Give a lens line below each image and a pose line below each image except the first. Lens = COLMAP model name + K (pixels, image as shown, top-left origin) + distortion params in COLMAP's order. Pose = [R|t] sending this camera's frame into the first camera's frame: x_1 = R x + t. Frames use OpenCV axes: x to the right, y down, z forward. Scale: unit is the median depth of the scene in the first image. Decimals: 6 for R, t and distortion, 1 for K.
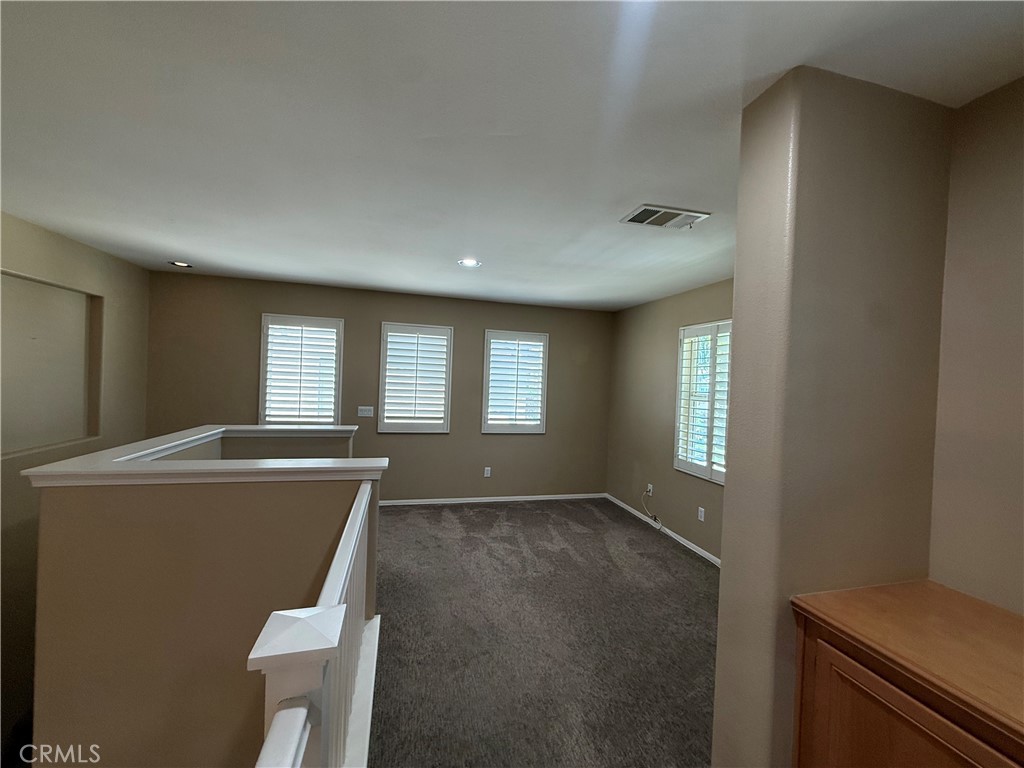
lens RADIAL K [[408.7, 0, 509.9], [0, 408.7, 383.1], [0, 0, 1]] dist [-0.001688, -0.000080]
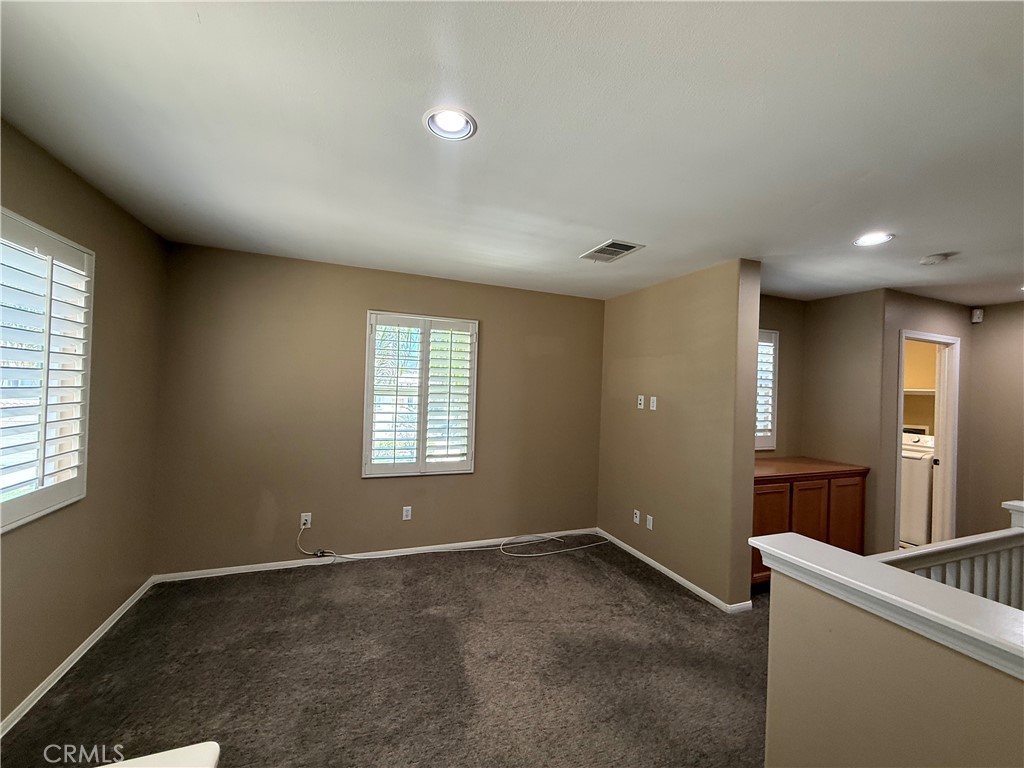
lens RADIAL K [[408.7, 0, 509.9], [0, 408.7, 383.1], [0, 0, 1]] dist [-0.001688, -0.000080]
pose [[-0.113835, -0.032388, 0.992972, -0.458051], [-0.028506, 0.999163, 0.029322, -0.018879], [-0.993091, -0.024967, -0.114663, 0.795102]]
